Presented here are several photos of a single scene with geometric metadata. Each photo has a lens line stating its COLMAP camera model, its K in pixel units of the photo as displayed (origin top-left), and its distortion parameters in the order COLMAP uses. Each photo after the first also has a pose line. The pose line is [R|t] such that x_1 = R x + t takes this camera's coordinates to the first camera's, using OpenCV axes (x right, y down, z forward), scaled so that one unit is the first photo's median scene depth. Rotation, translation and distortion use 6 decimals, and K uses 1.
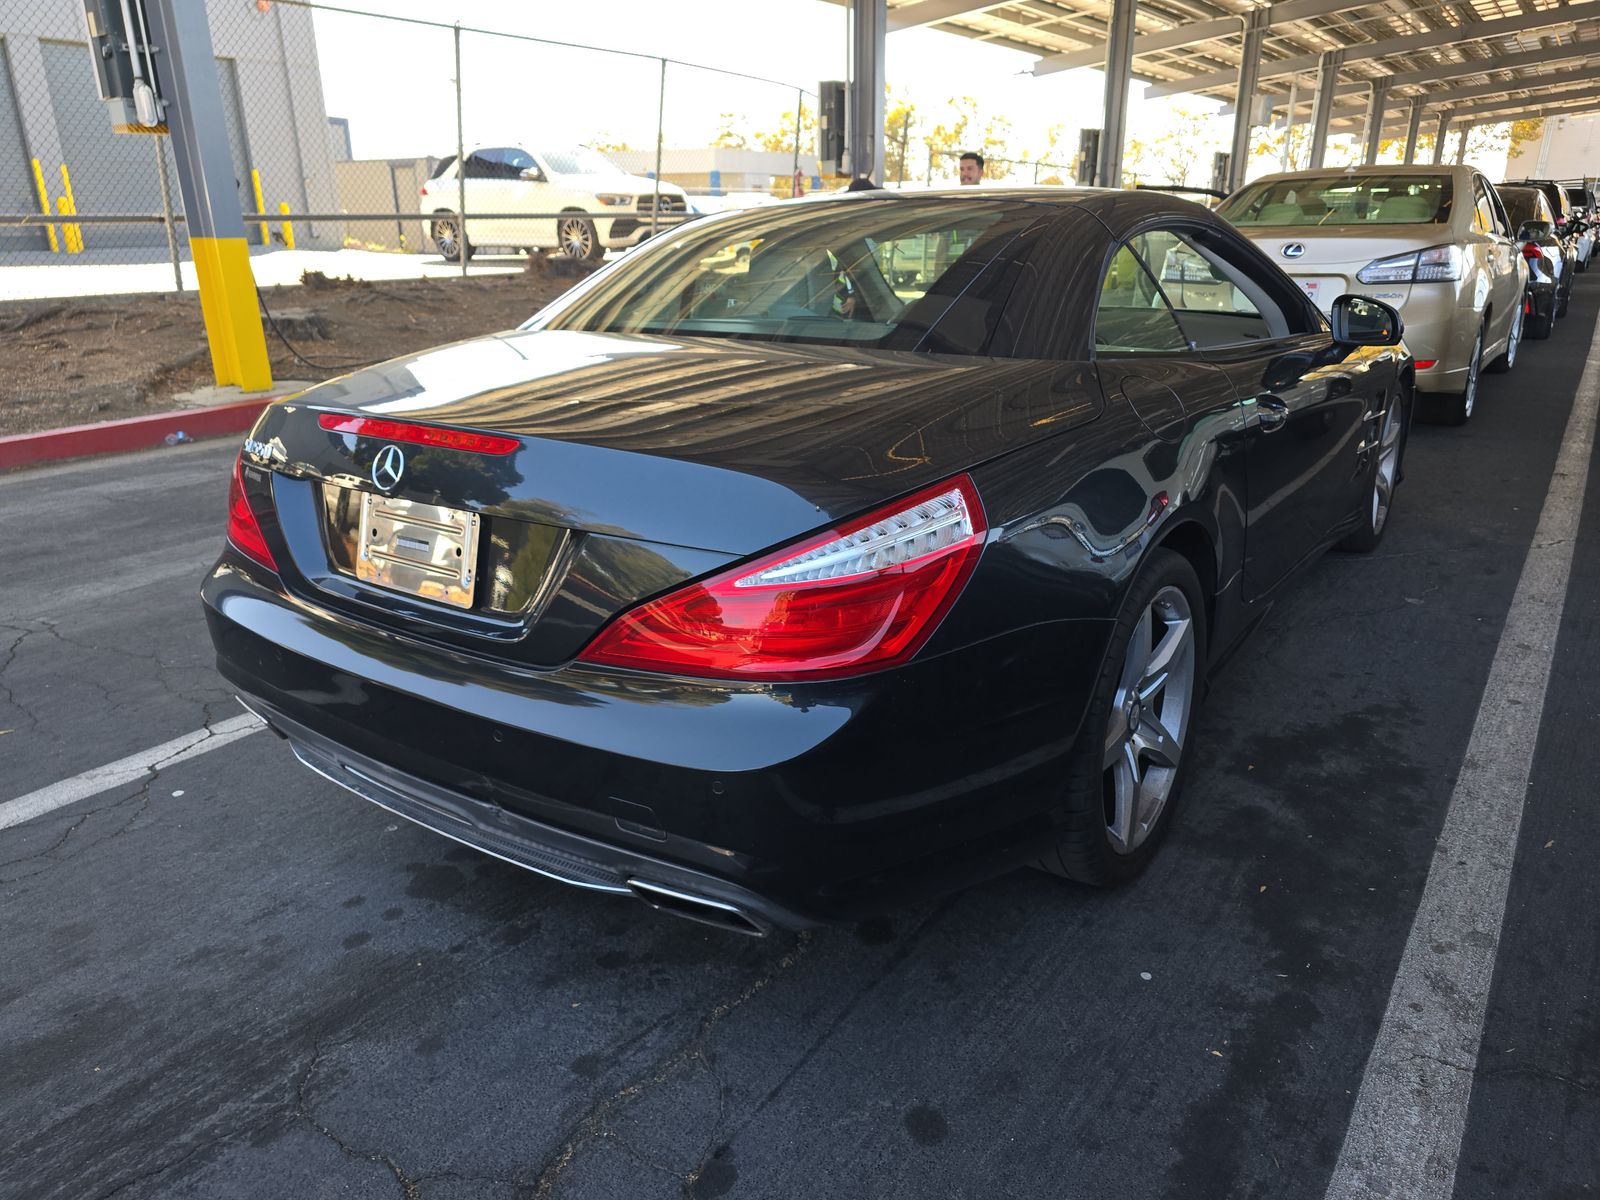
lens RADIAL K [[1064.9, 0, 808.9], [0, 1064.9, 597.7], [0, 0, 1]] dist [0.035329, -0.032197]
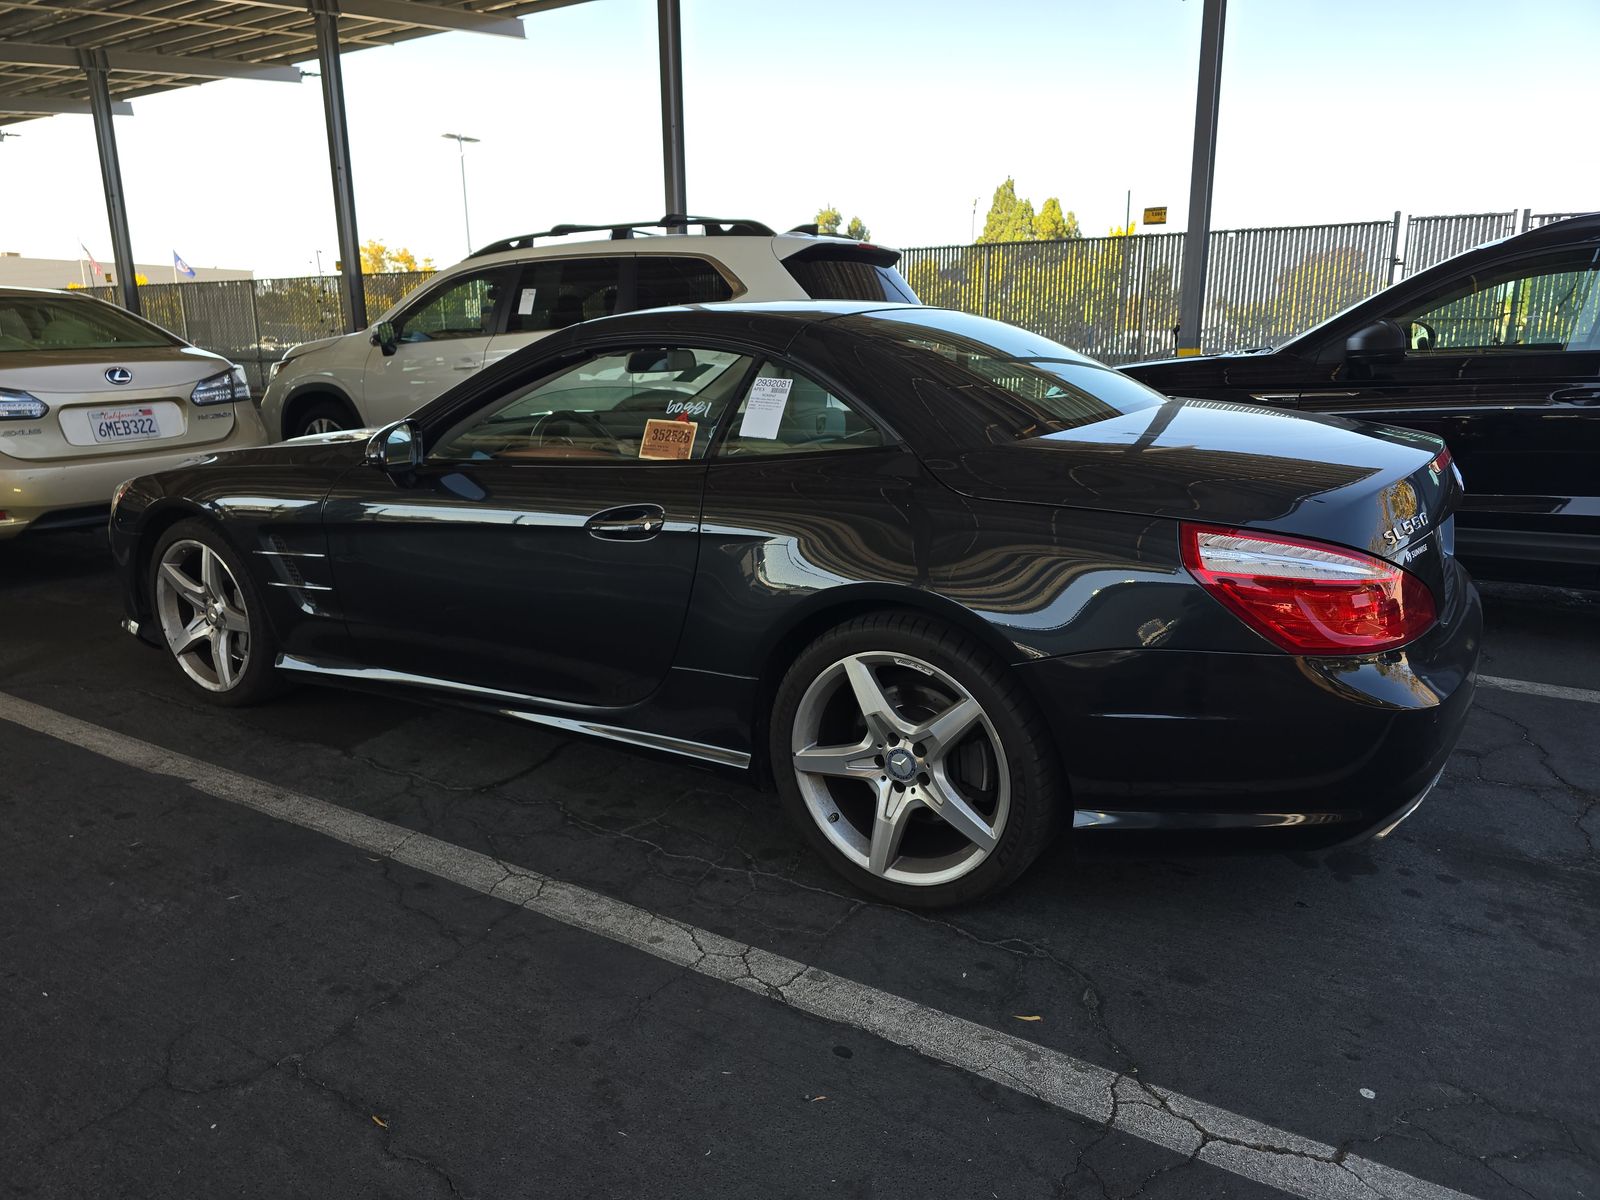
lens RADIAL K [[1064.9, 0, 808.9], [0, 1064.9, 597.7], [0, 0, 1]] dist [0.035329, -0.032197]
pose [[-0.065422, -0.229543, 0.971097, -0.091228], [0.340433, 0.909661, 0.237956, -0.031580], [-0.937990, 0.346161, 0.018632, 0.094685]]
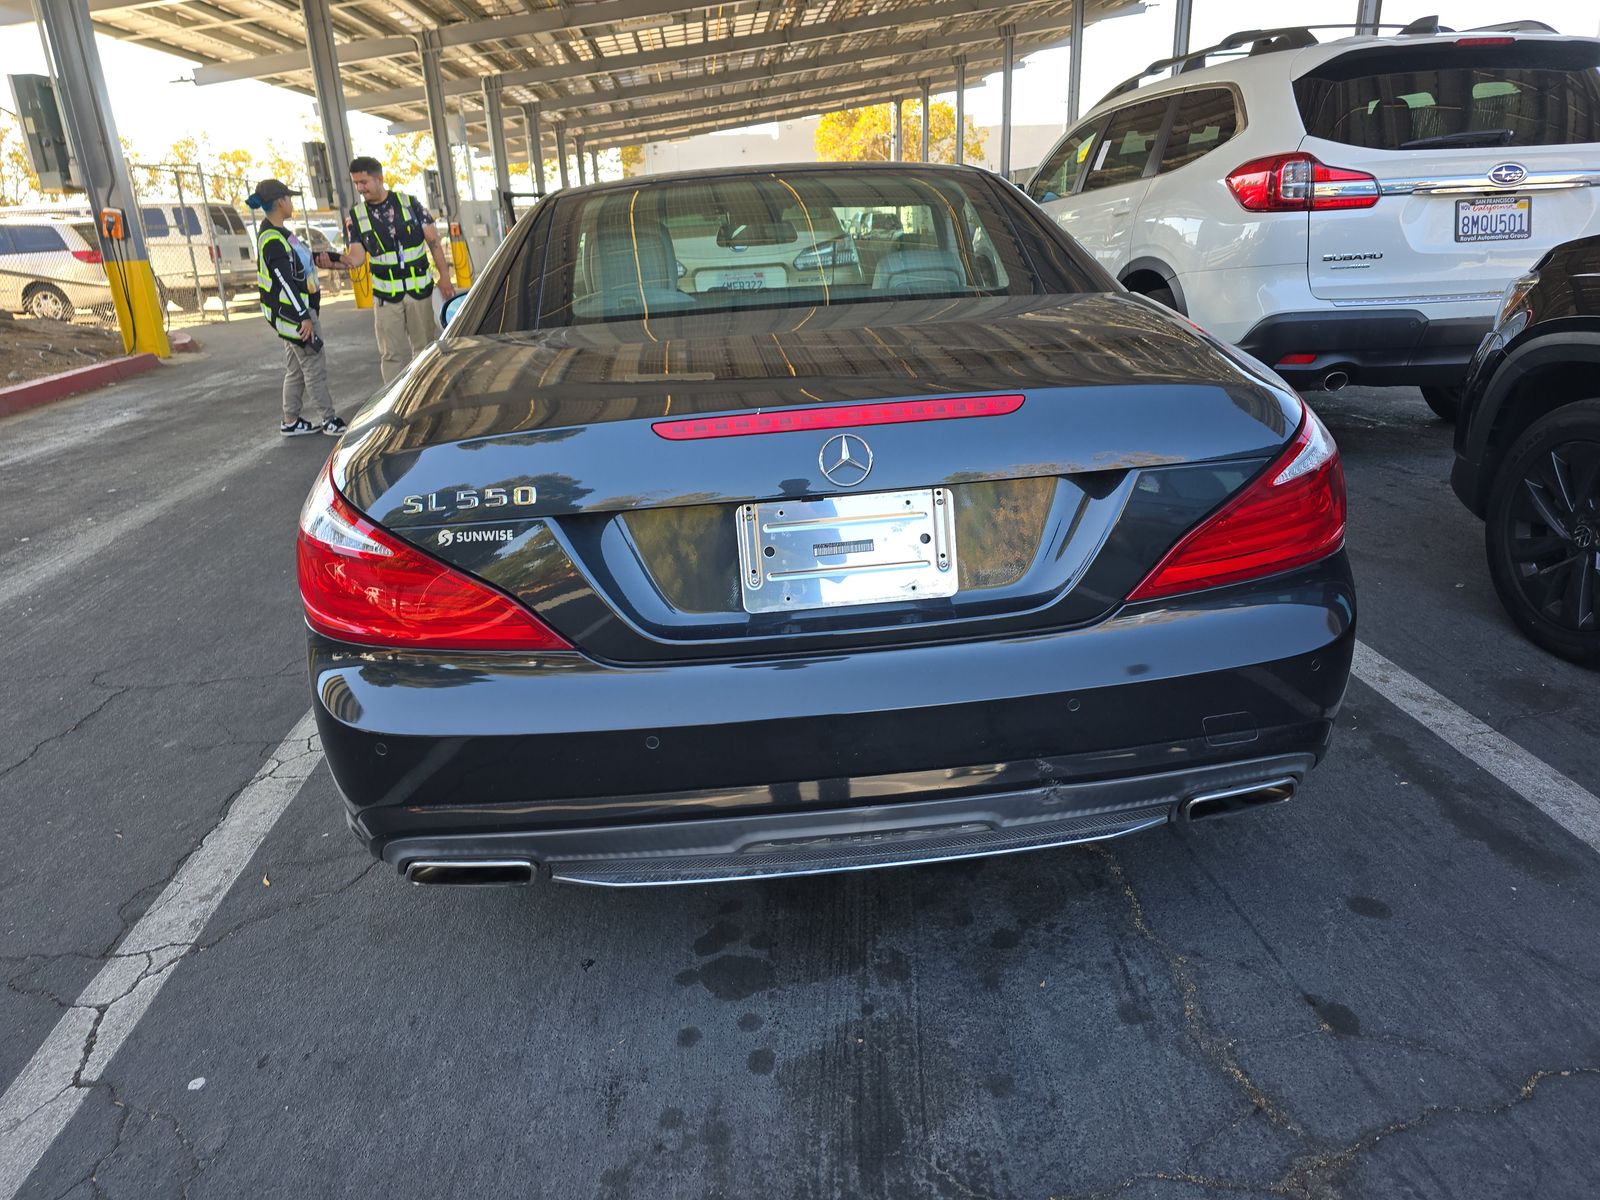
lens RADIAL K [[1064.9, 0, 808.9], [0, 1064.9, 597.7], [0, 0, 1]] dist [0.035329, -0.032197]
pose [[0.762380, -0.240826, 0.600649, -0.048531], [0.250694, 0.965607, 0.068957, -0.004095], [-0.596597, 0.098008, 0.796534, 0.018172]]
